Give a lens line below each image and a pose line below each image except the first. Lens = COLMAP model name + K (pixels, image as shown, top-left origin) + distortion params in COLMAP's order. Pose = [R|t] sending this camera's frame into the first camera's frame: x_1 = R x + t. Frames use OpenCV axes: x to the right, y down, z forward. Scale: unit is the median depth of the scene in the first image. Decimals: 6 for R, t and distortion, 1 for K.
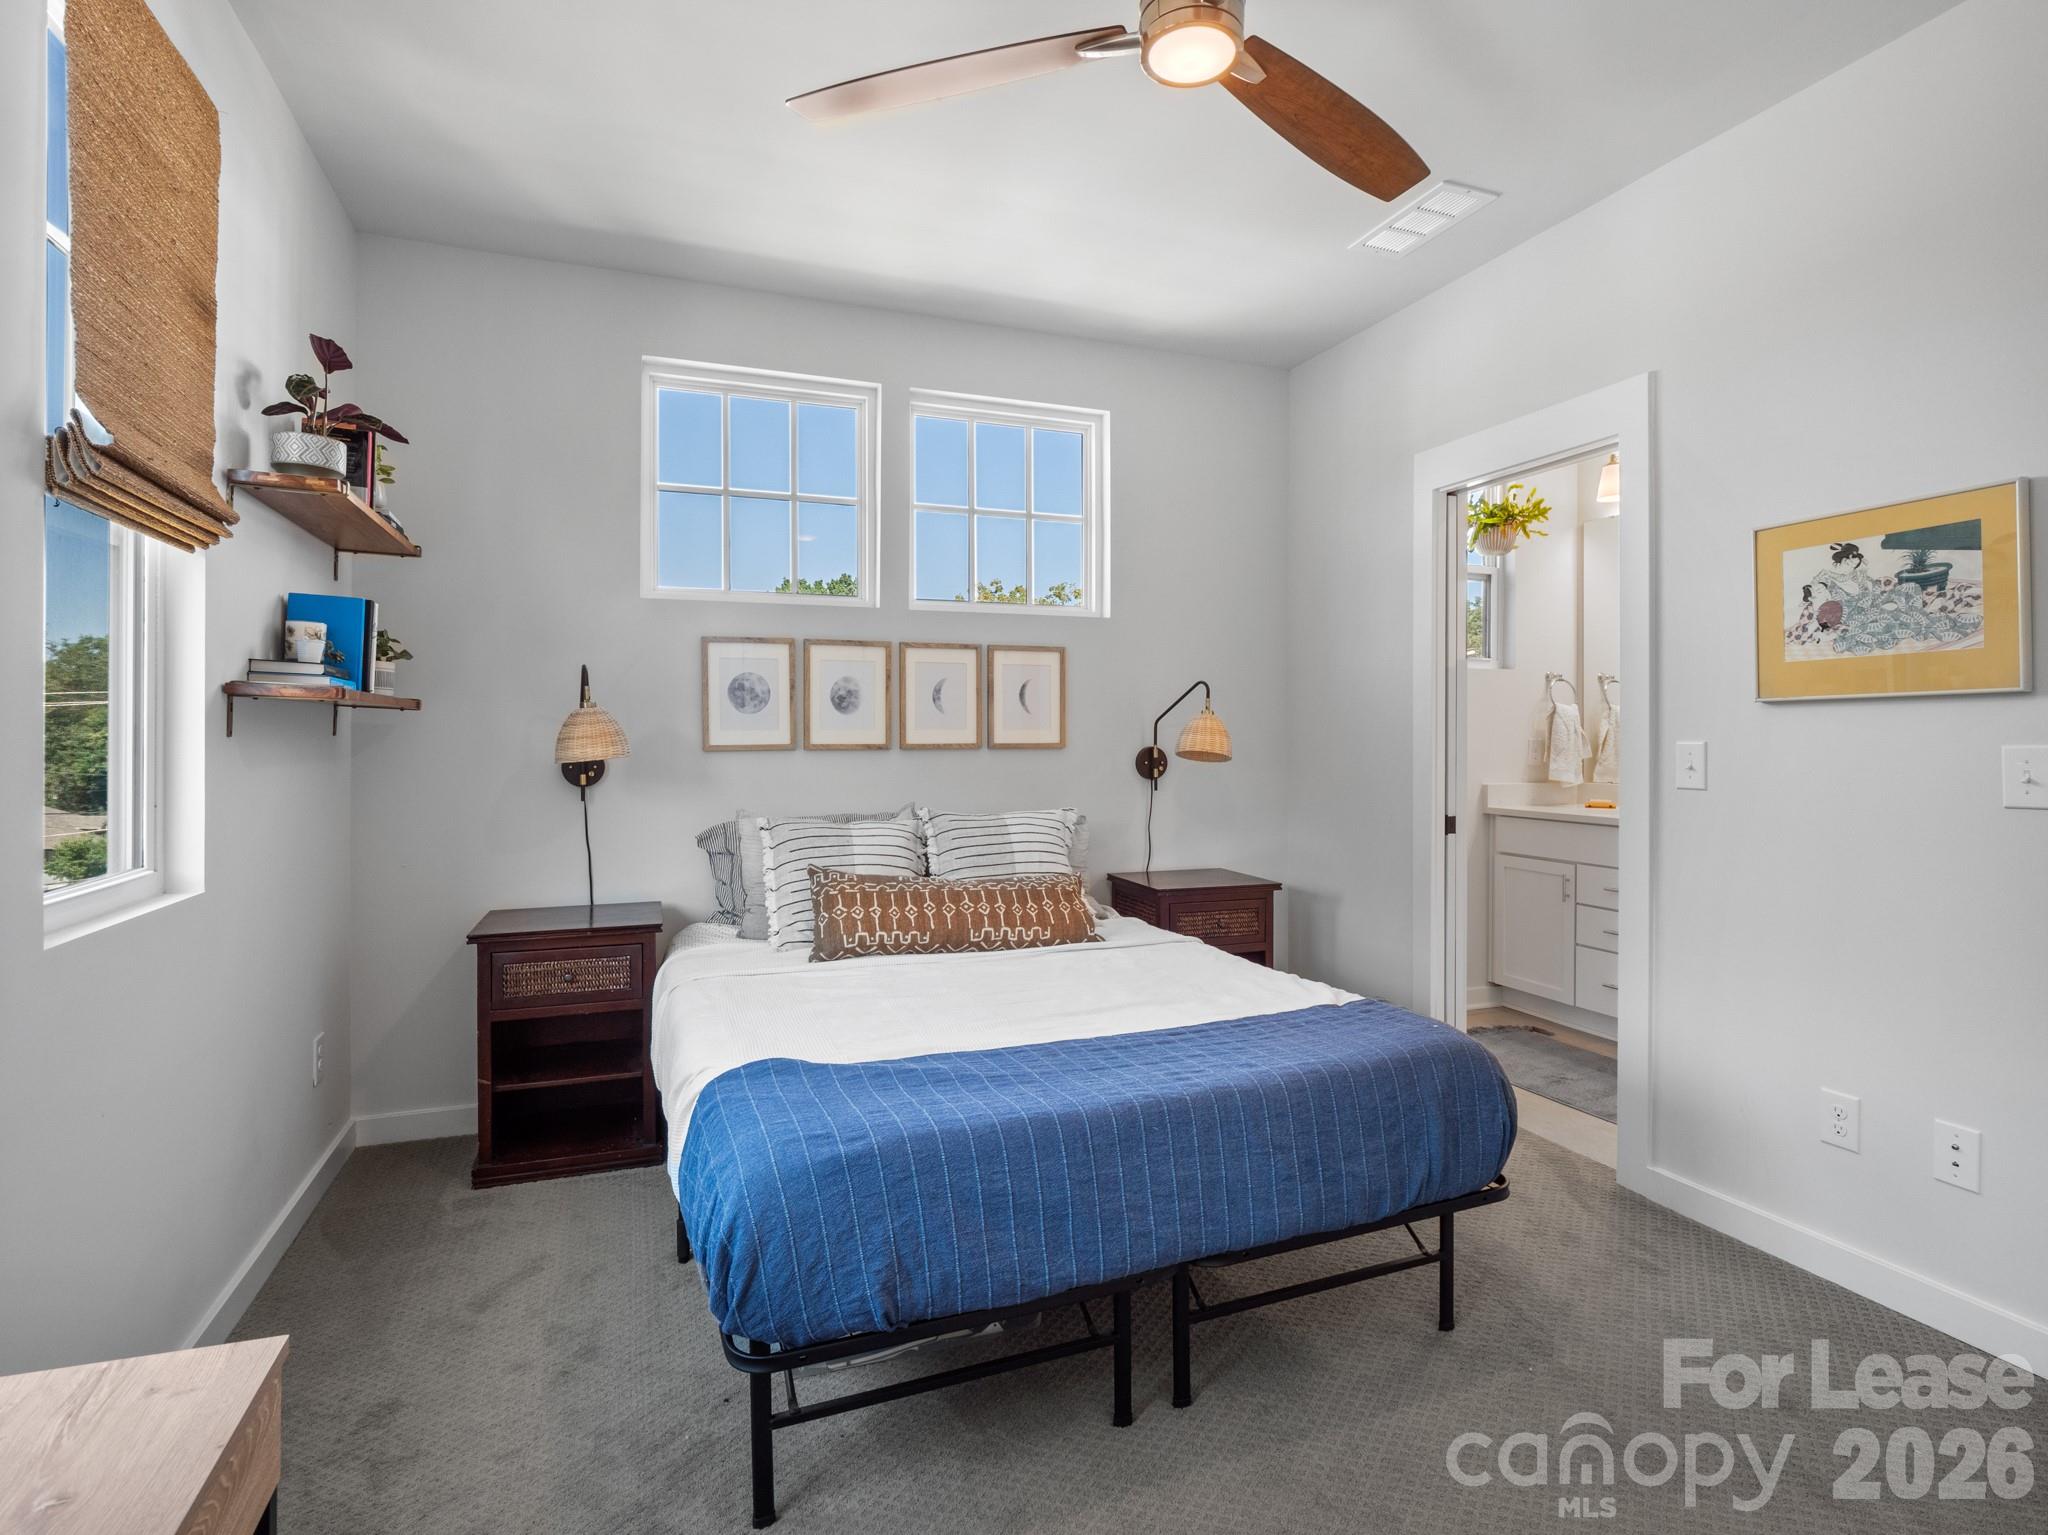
lens RADIAL K [[1006.7, 0, 1016.0], [0, 1006.7, 733.5], [0, 0, 1]] dist [-0.009651, -0.001117]
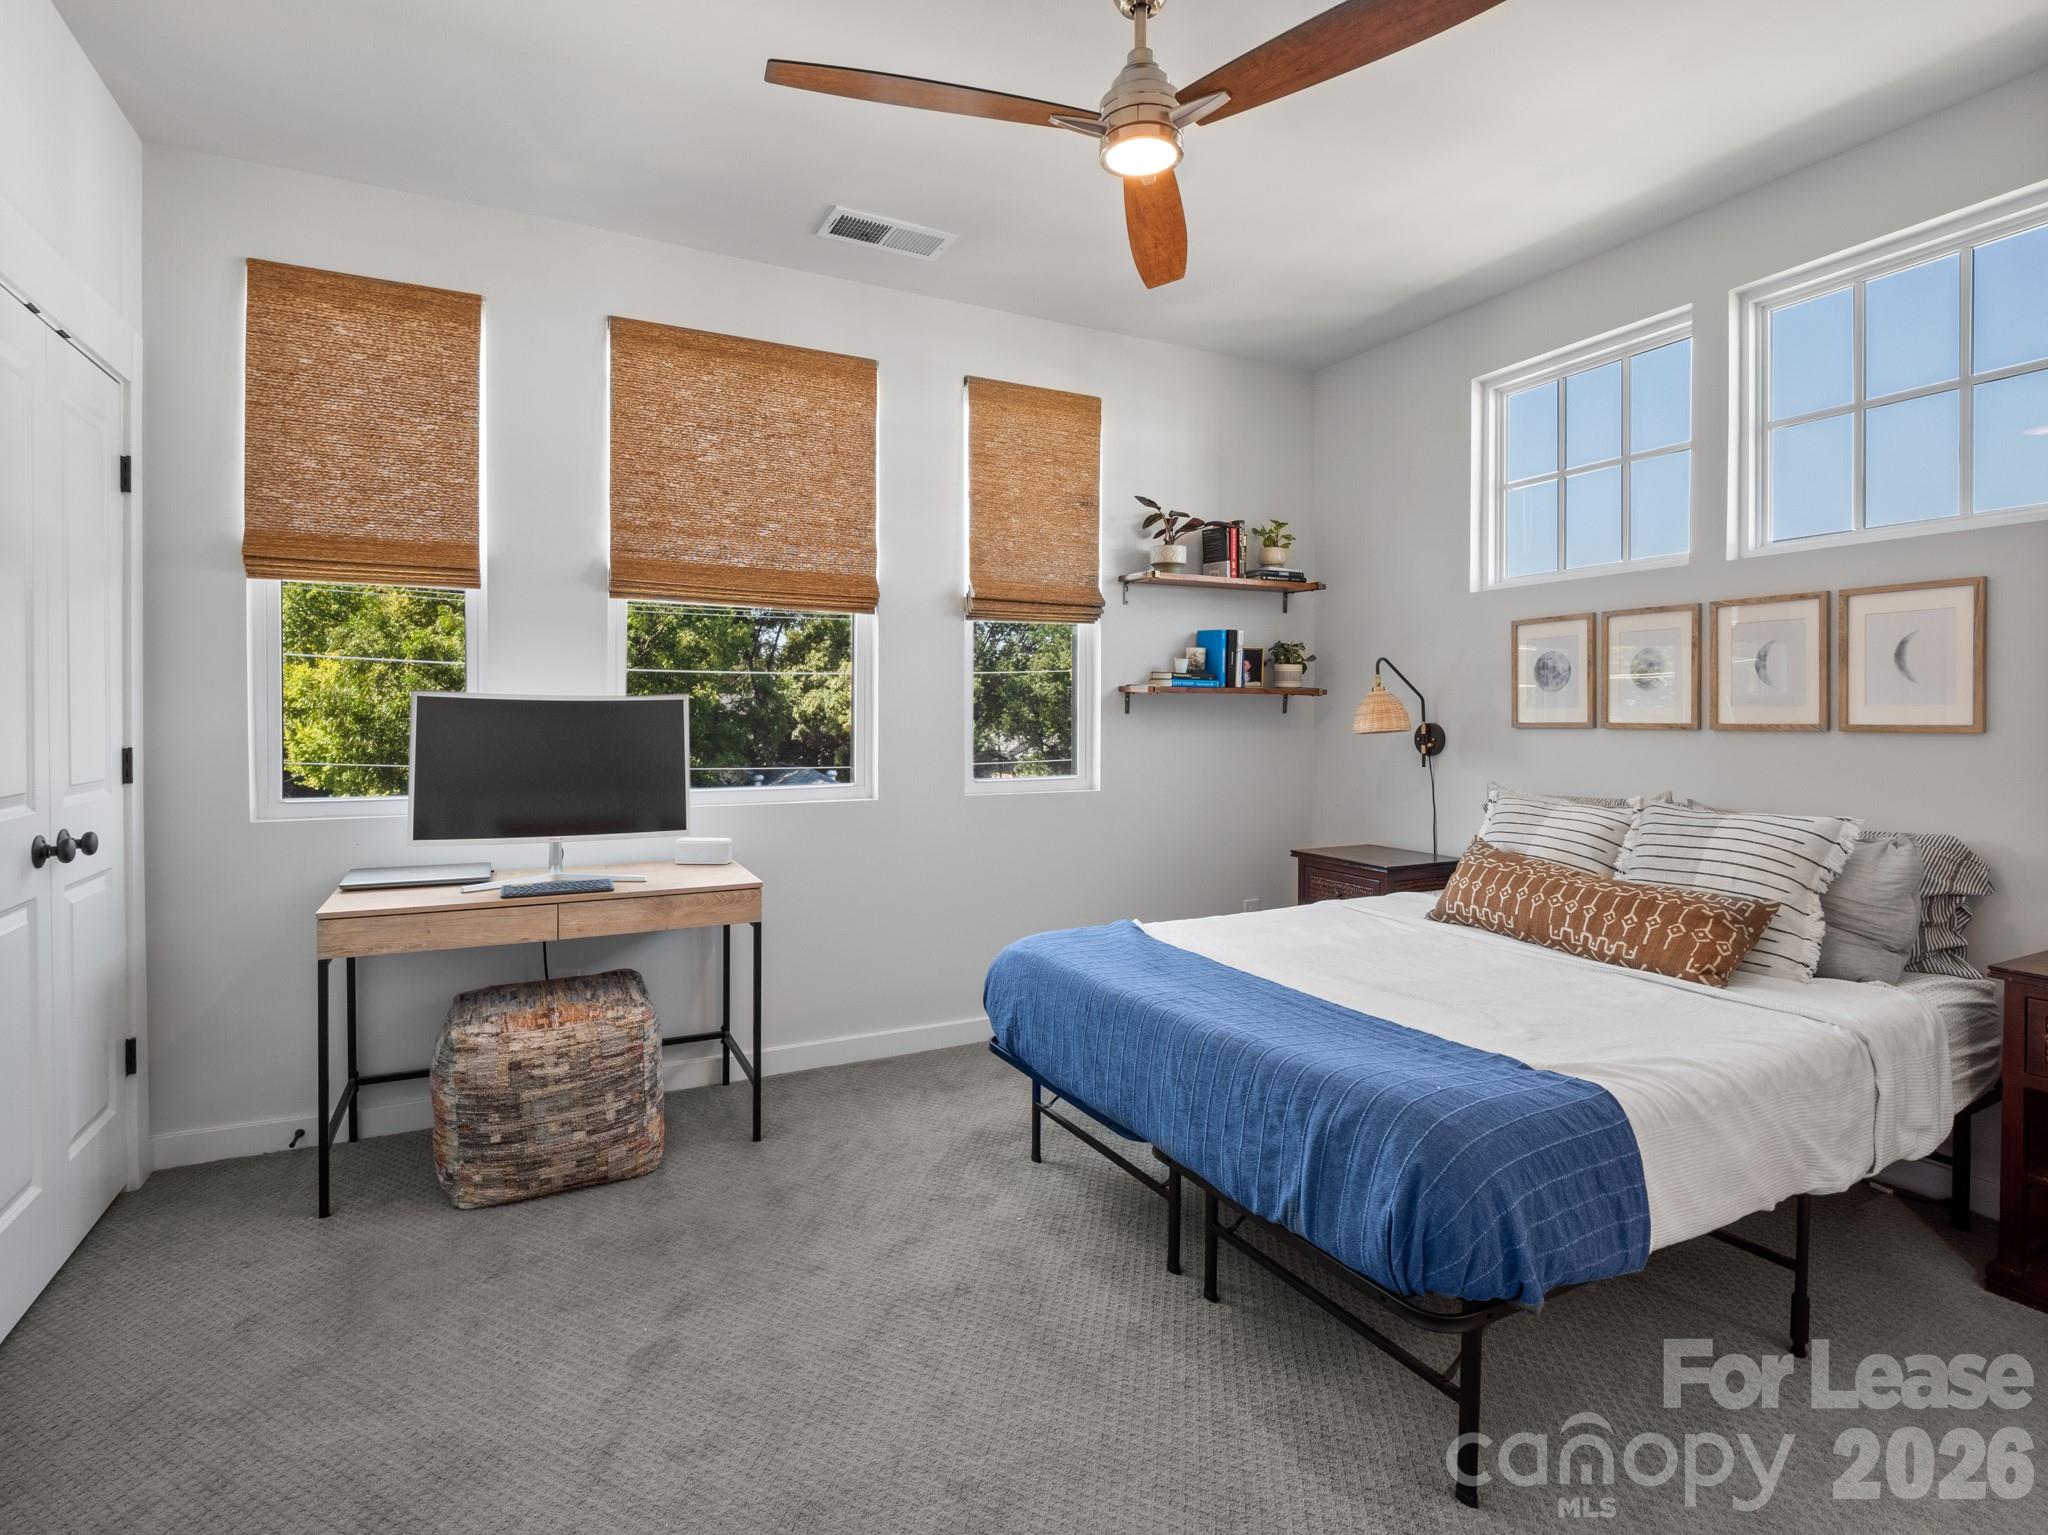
lens RADIAL K [[1006.7, 0, 1024.6], [0, 1006.7, 721.7], [0, 0, 1]] dist [-0.009651, -0.001117]
pose [[0.126661, 0.009735, -0.991898, 0.678768], [0.002975, 0.999944, 0.010194, -0.001465], [0.991942, -0.004242, 0.126625, 0.346100]]
